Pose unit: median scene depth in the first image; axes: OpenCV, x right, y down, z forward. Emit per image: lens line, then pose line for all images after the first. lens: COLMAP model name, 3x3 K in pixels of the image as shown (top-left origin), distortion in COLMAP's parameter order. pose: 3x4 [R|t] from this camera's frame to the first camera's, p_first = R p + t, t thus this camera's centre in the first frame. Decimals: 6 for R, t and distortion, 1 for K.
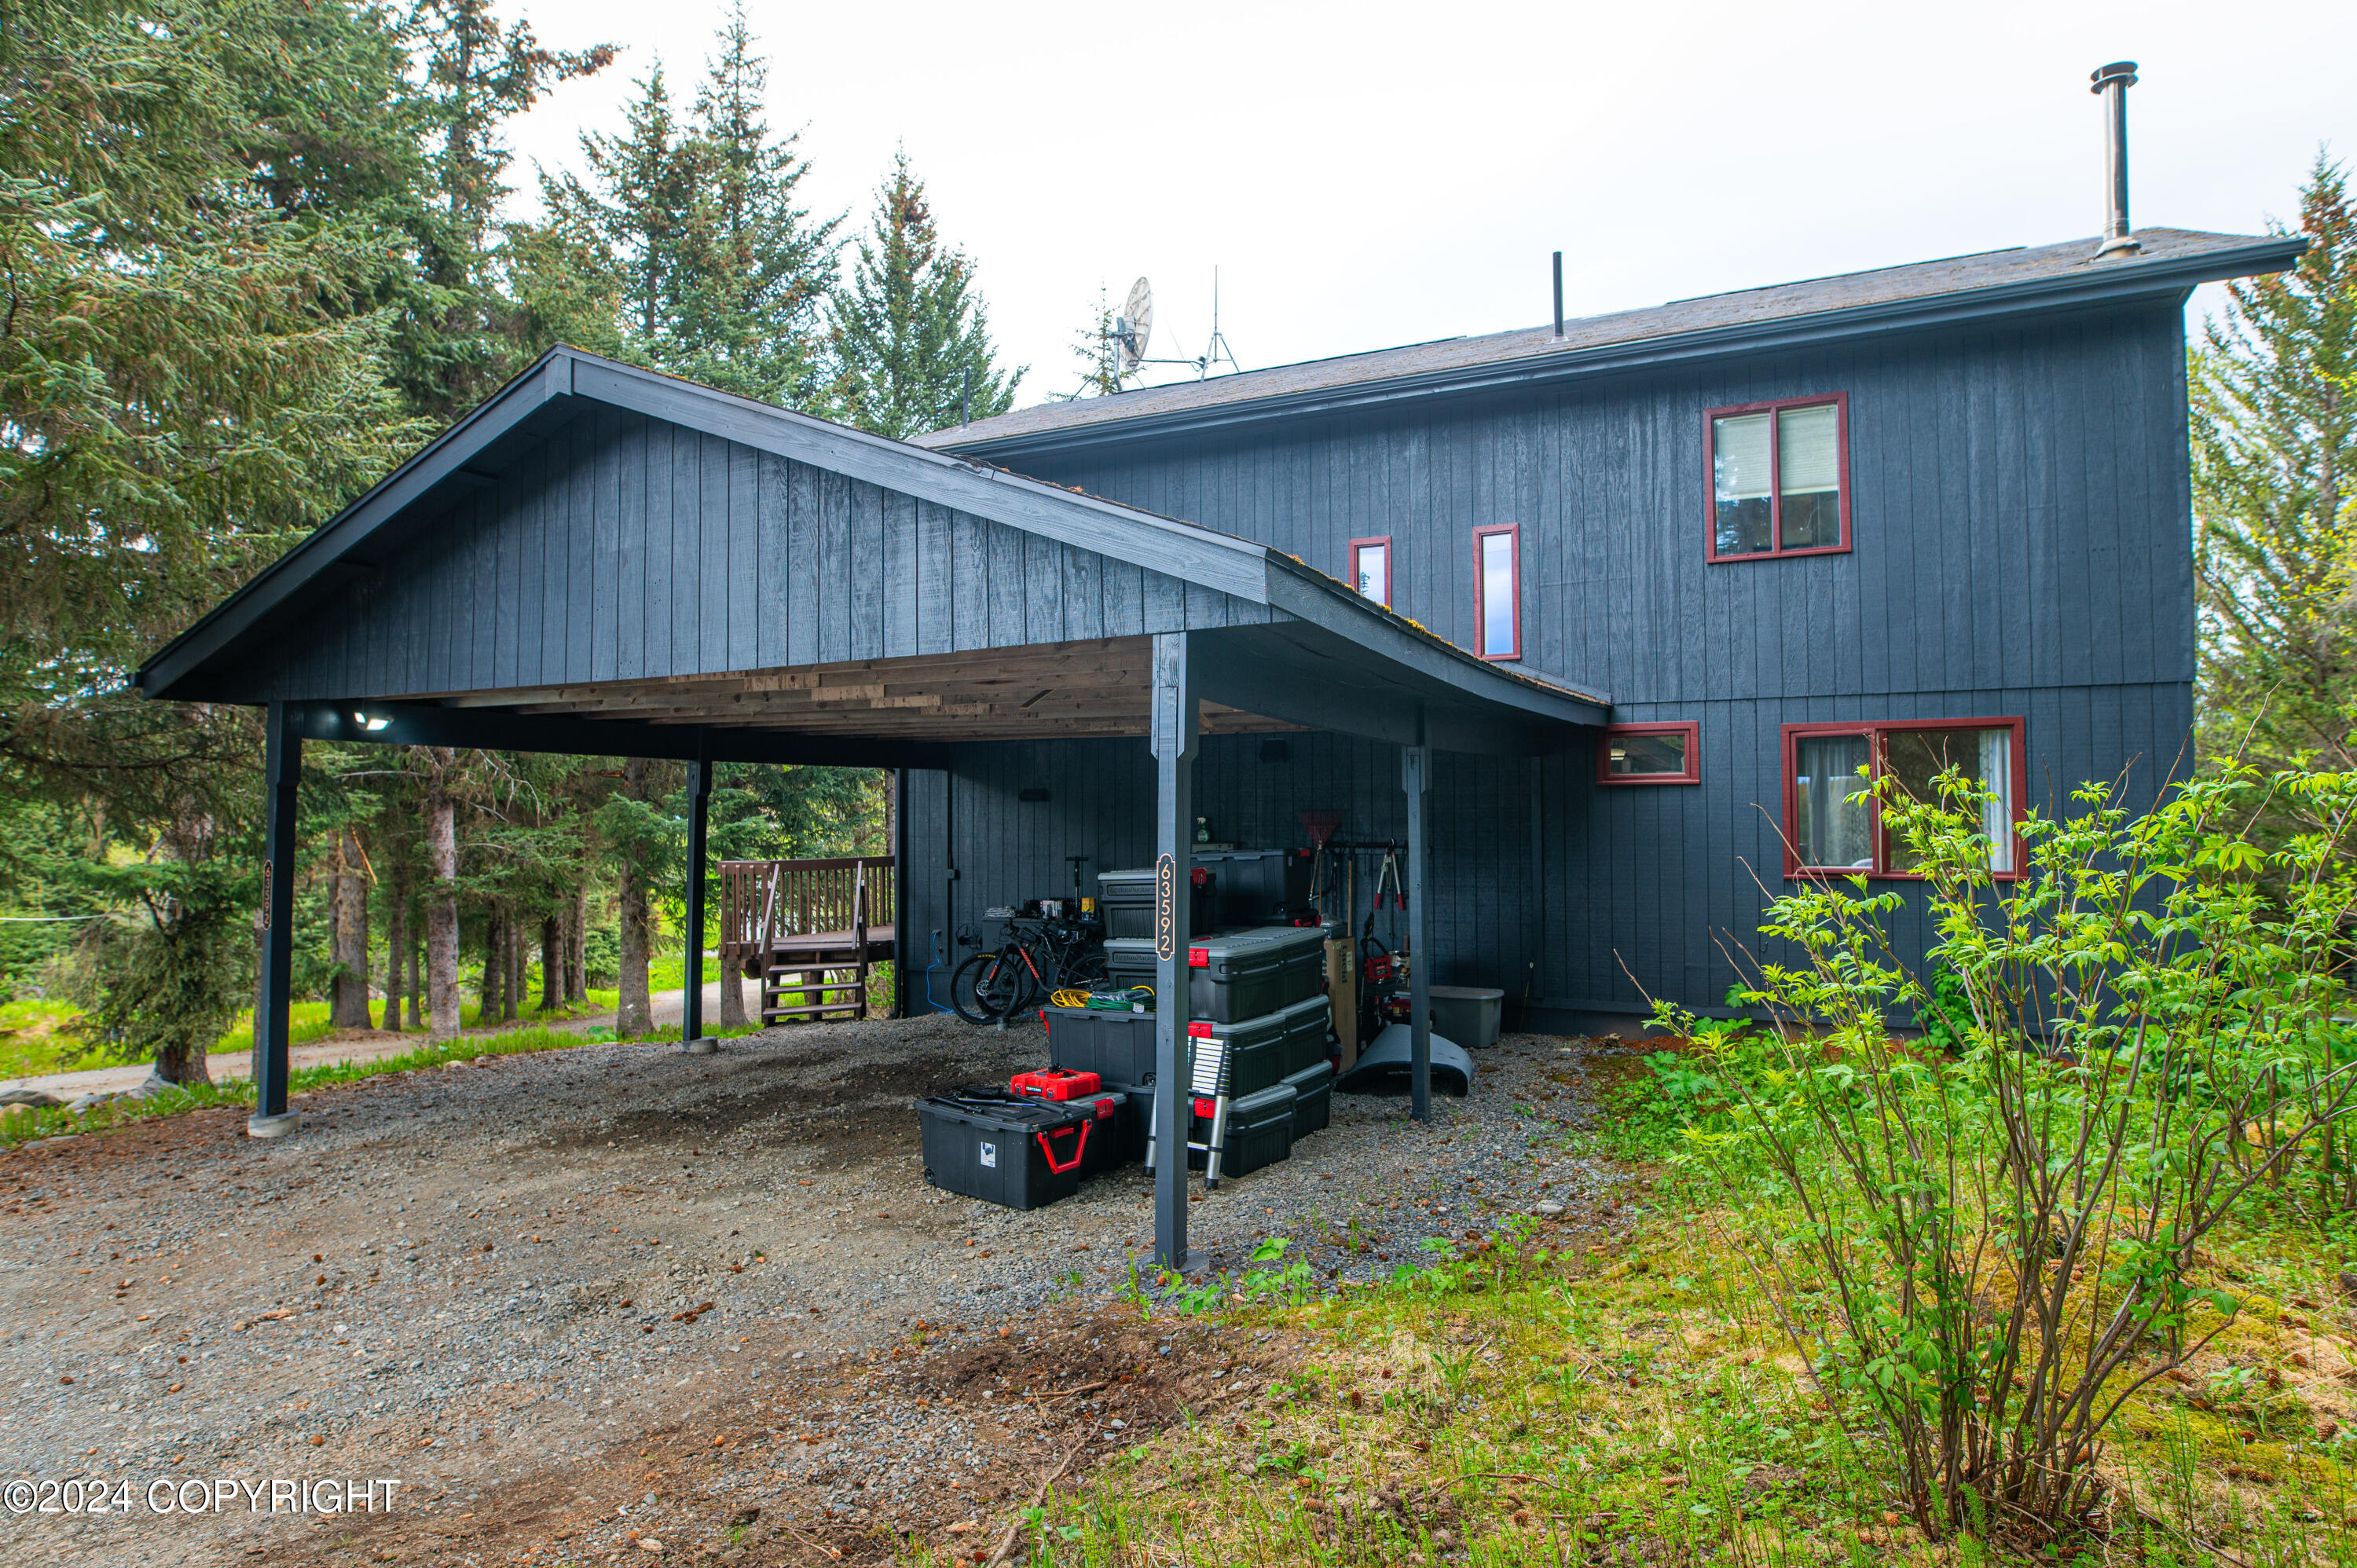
lens RADIAL K [[1383.0, 0, 1178.5], [0, 1383.0, 784.0], [0, 0, 1]] dist [-0.001710, -0.000548]
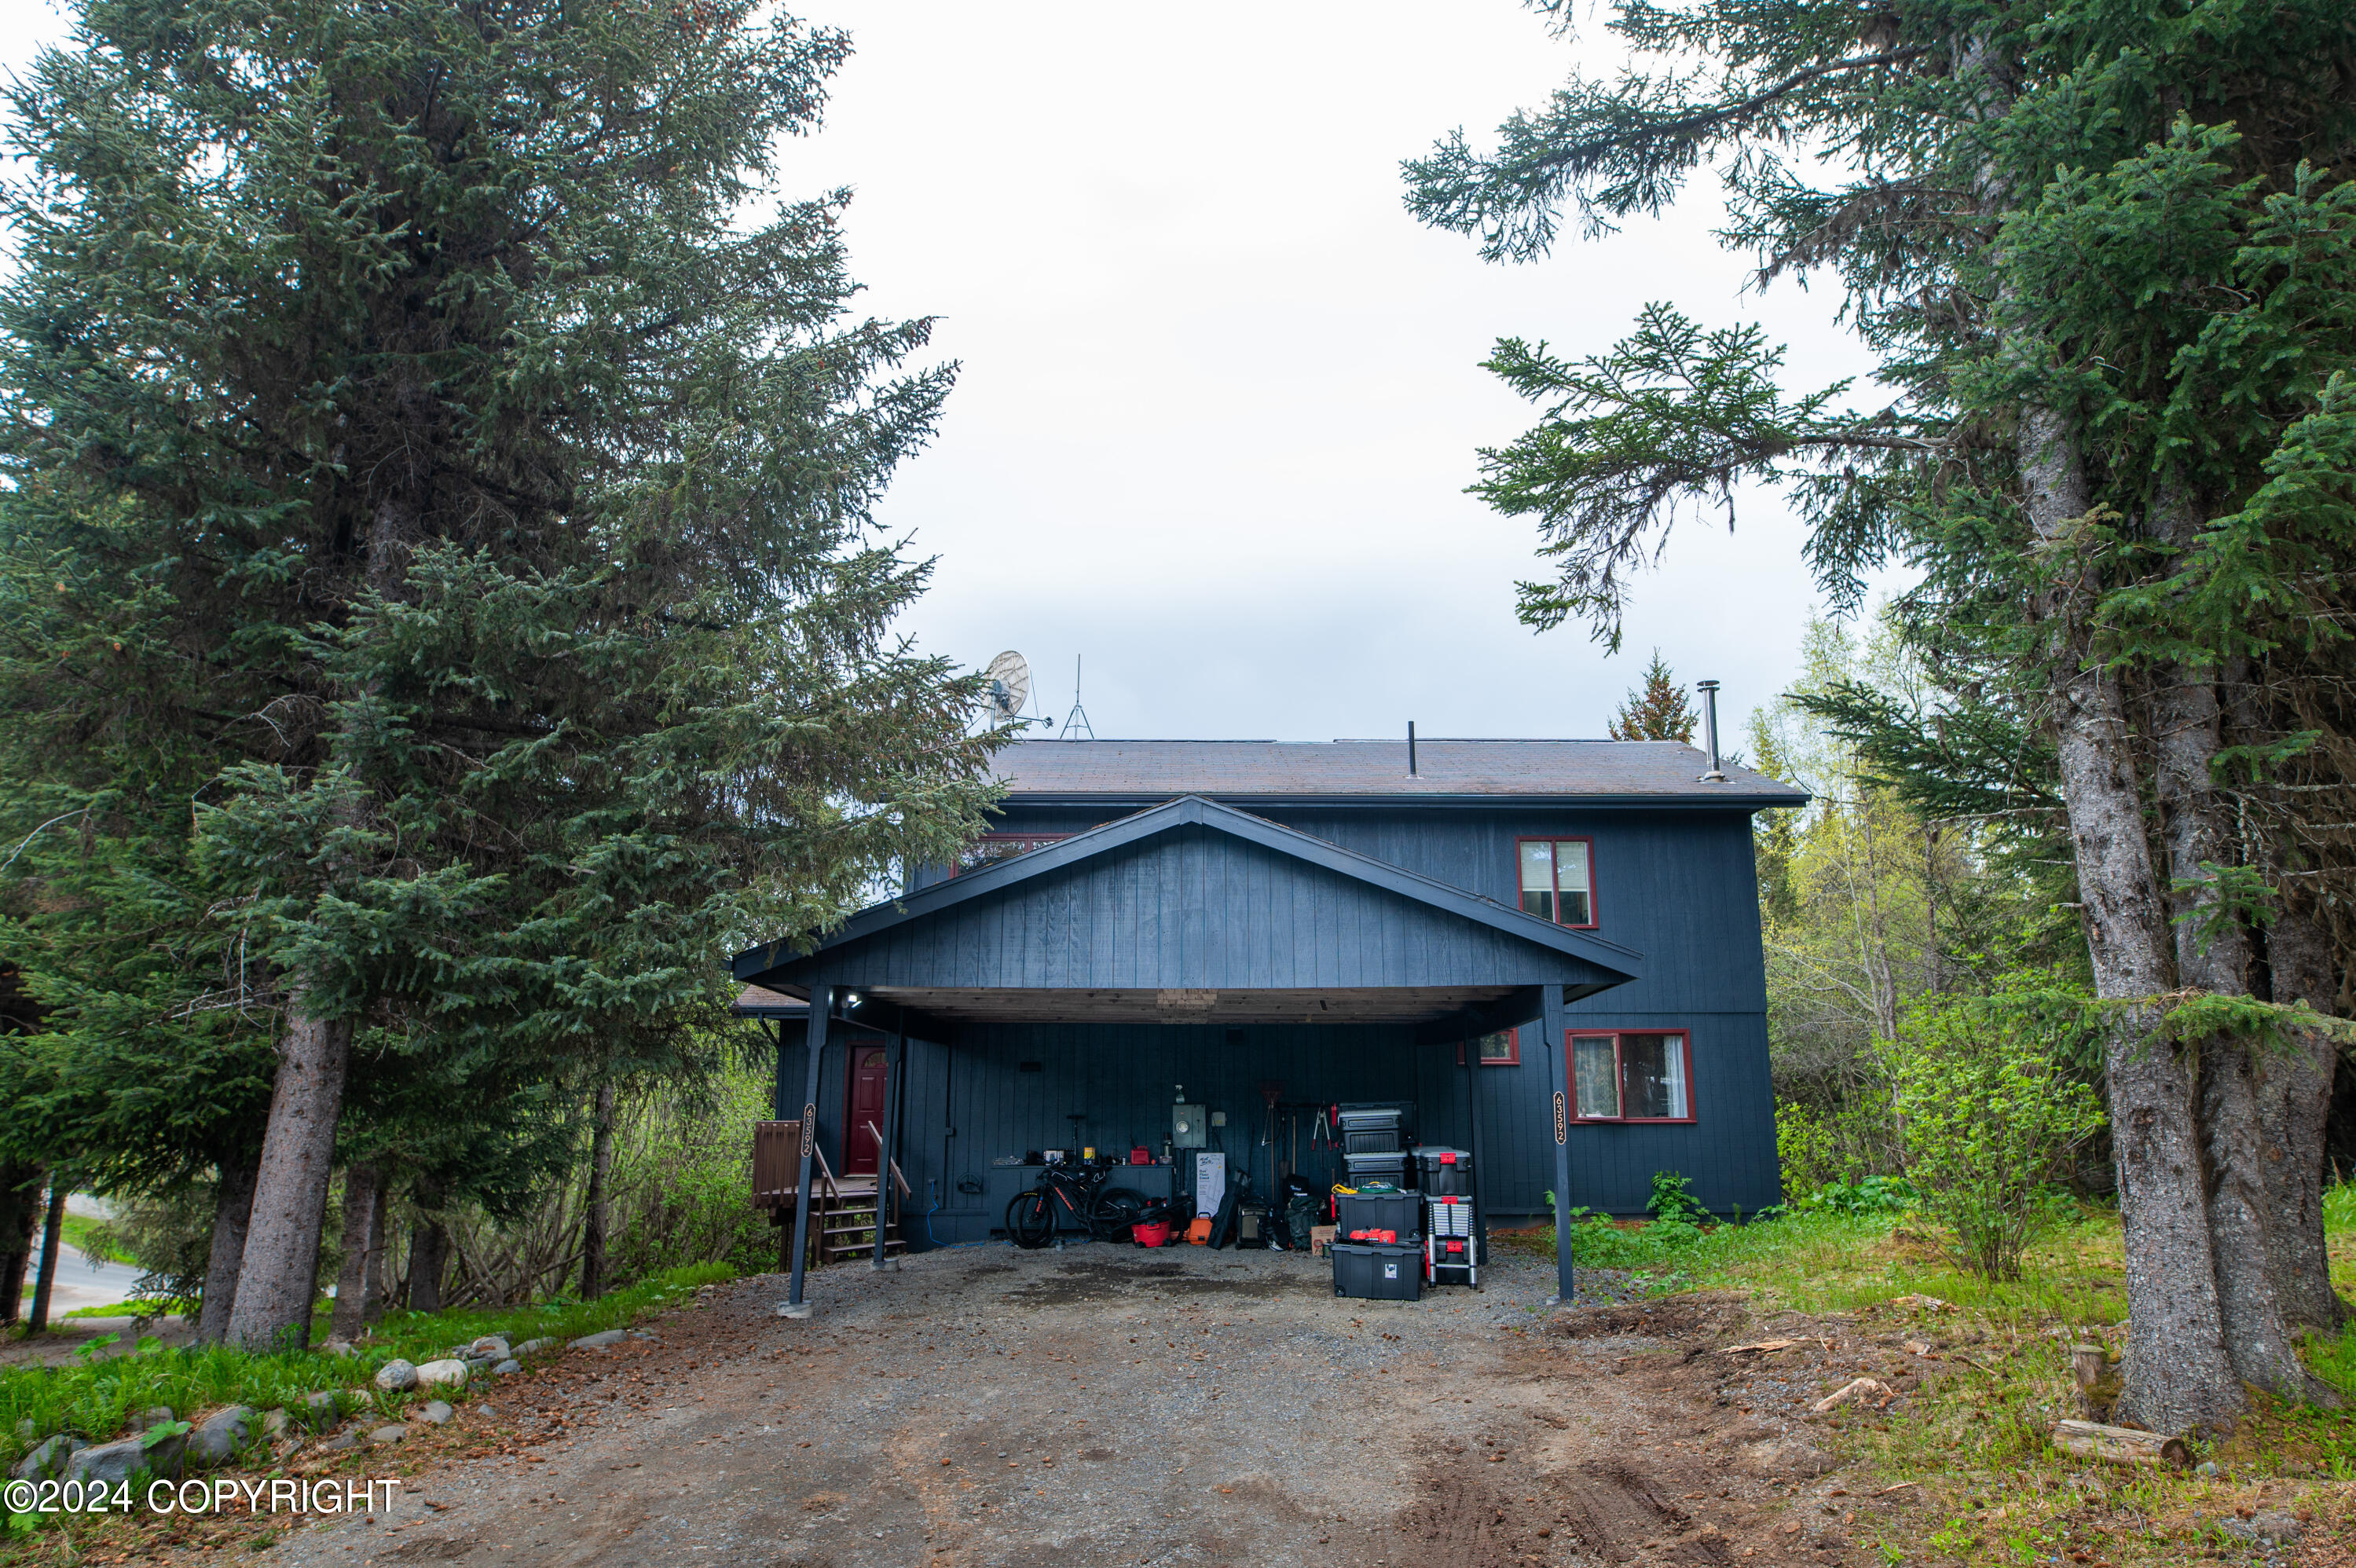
lens RADIAL K [[1528.8, 0, 1178.0], [0, 1528.8, 784.0], [0, 0, 1]] dist [0.011196, 0.001953]
pose [[0.883588, 0.095866, 0.458347, -0.857705], [-0.011993, 0.983131, -0.182508, 0.009193], [-0.468112, 0.155765, 0.869833, -0.437195]]
